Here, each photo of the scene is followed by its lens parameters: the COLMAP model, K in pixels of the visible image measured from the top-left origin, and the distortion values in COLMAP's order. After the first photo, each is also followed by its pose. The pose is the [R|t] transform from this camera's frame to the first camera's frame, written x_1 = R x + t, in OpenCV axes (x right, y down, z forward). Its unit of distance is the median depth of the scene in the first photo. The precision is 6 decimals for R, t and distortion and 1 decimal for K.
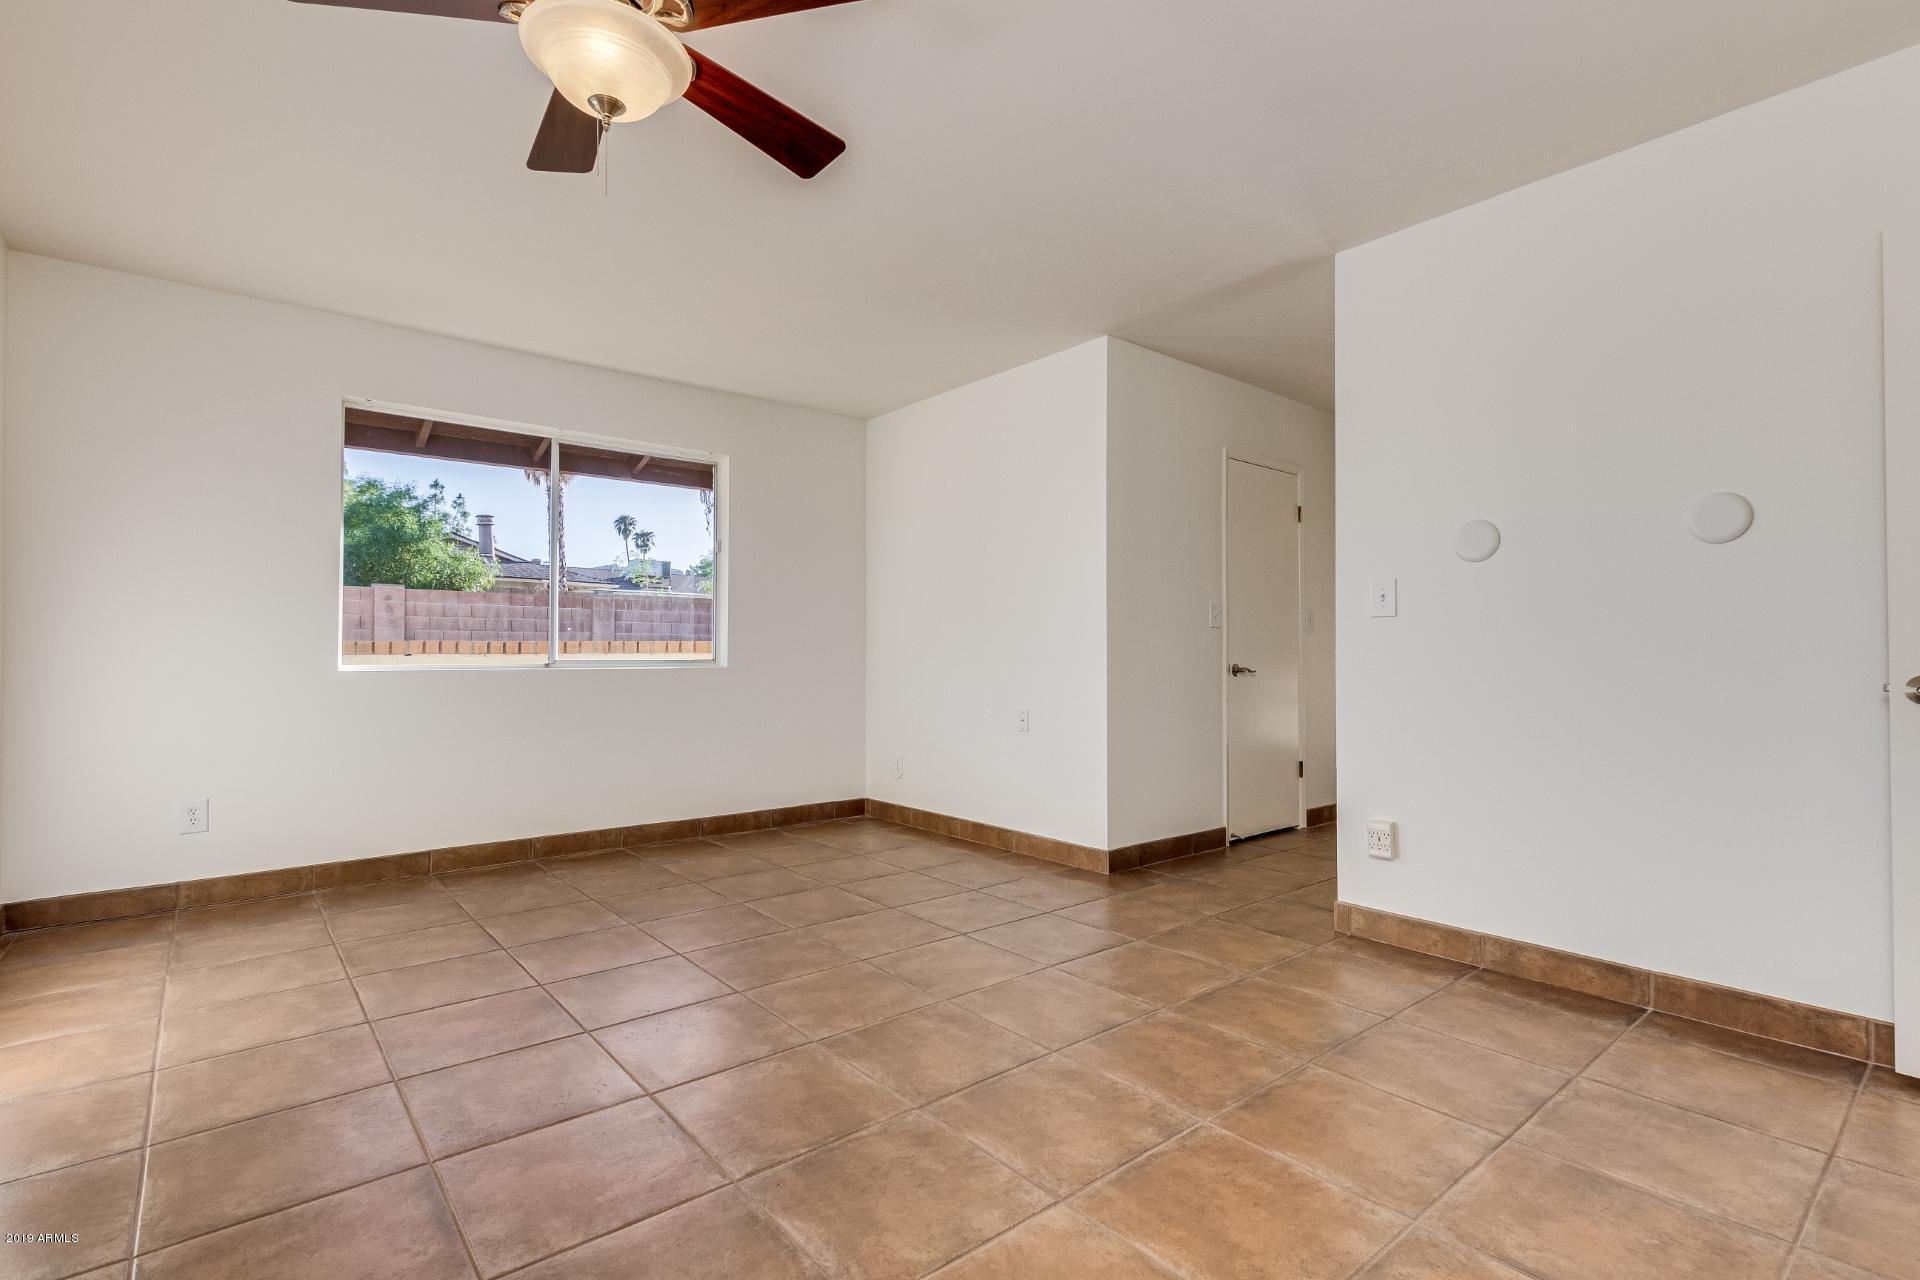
lens RADIAL K [[869.5, 0, 950.4], [0, 869.5, 641.6], [0, 0, 1]] dist [0.003751, -0.000259]
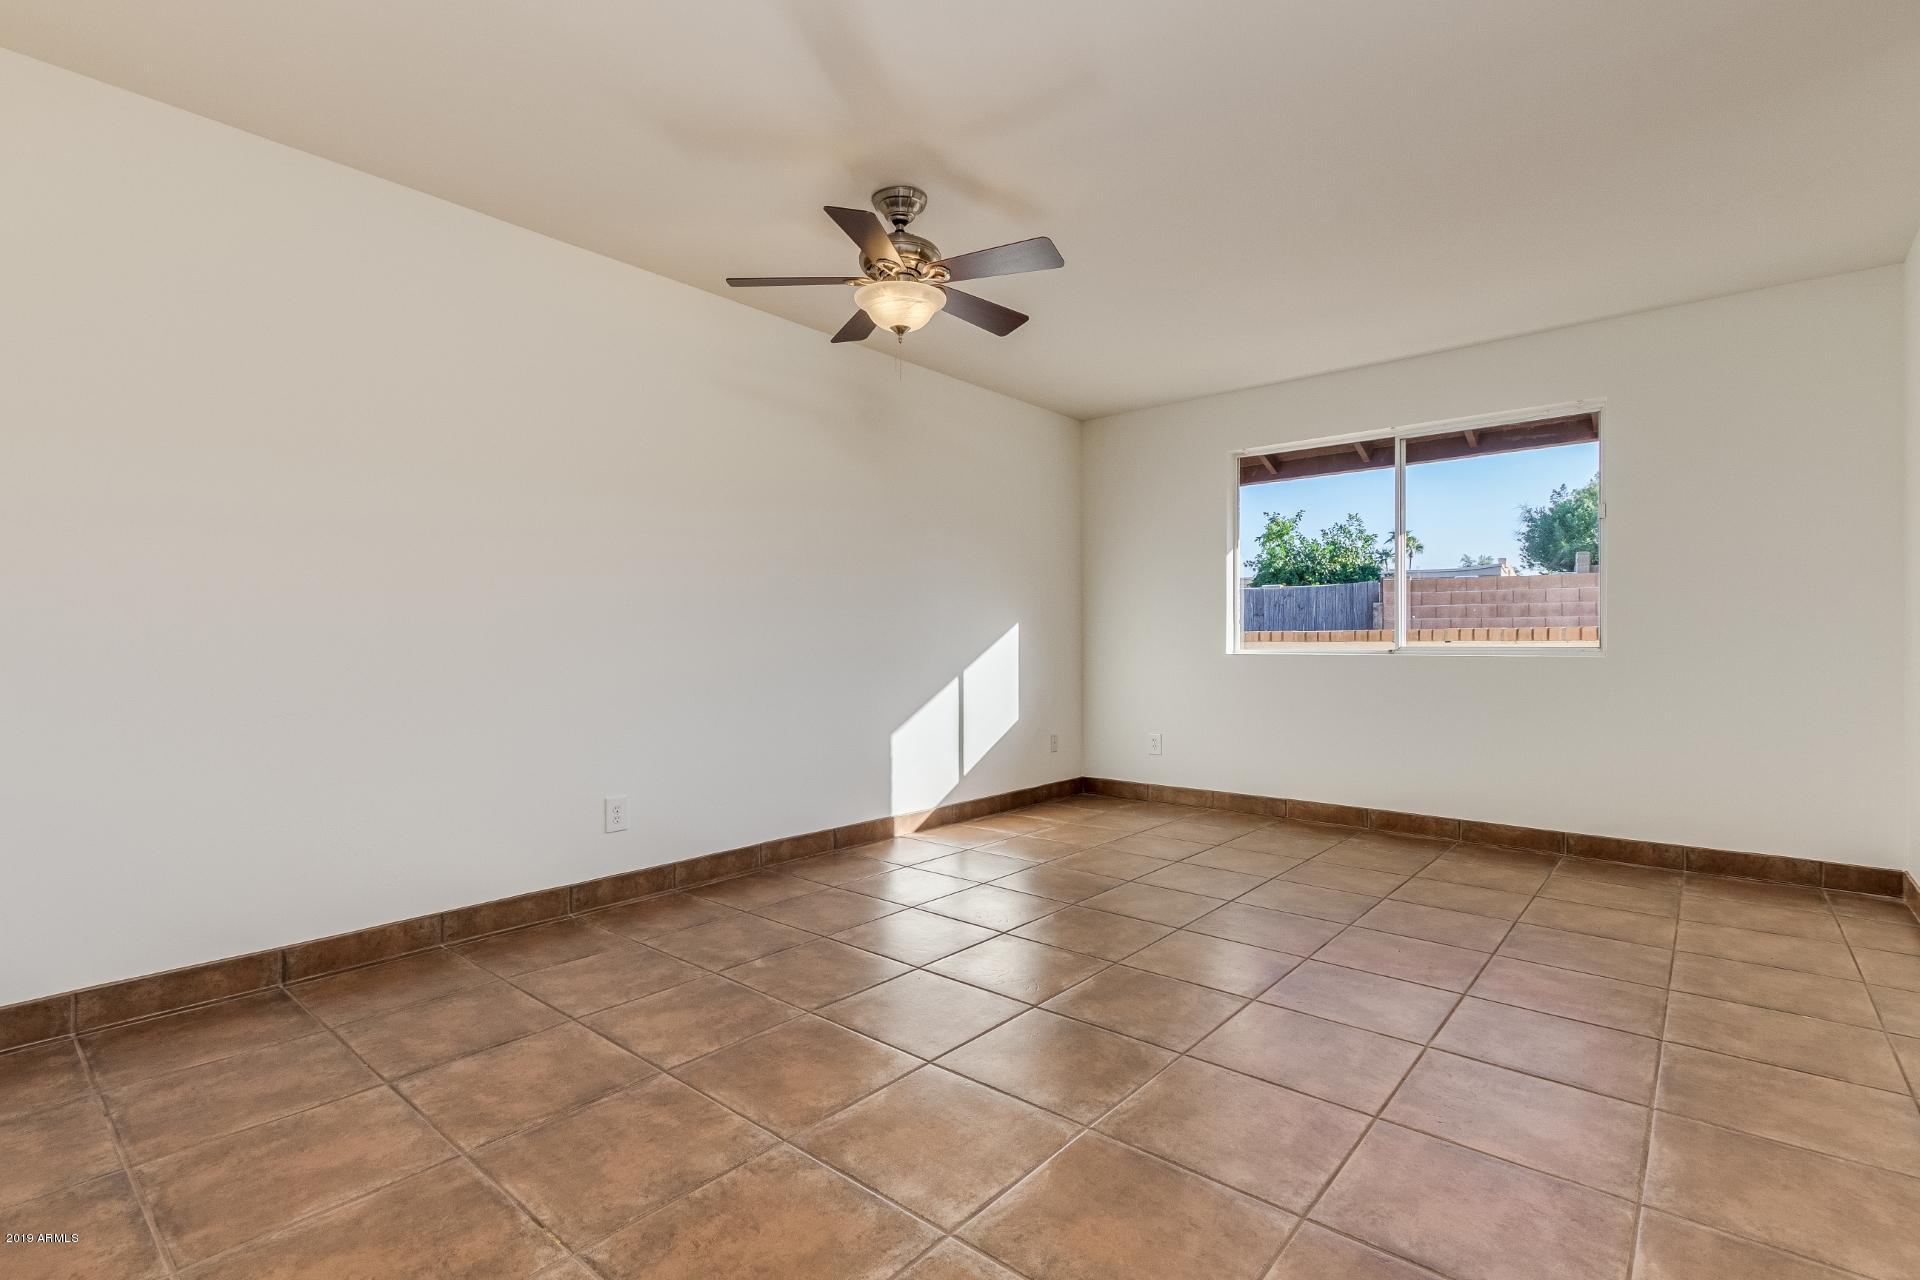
lens RADIAL K [[869.5, 0, 950.4], [0, 869.5, 641.6], [0, 0, 1]] dist [0.003751, -0.000259]
pose [[0.187186, -0.001117, -0.982324, 0.495930], [0.017638, 0.999842, 0.002224, 0.002844], [0.982166, -0.017742, 0.187176, 0.276879]]
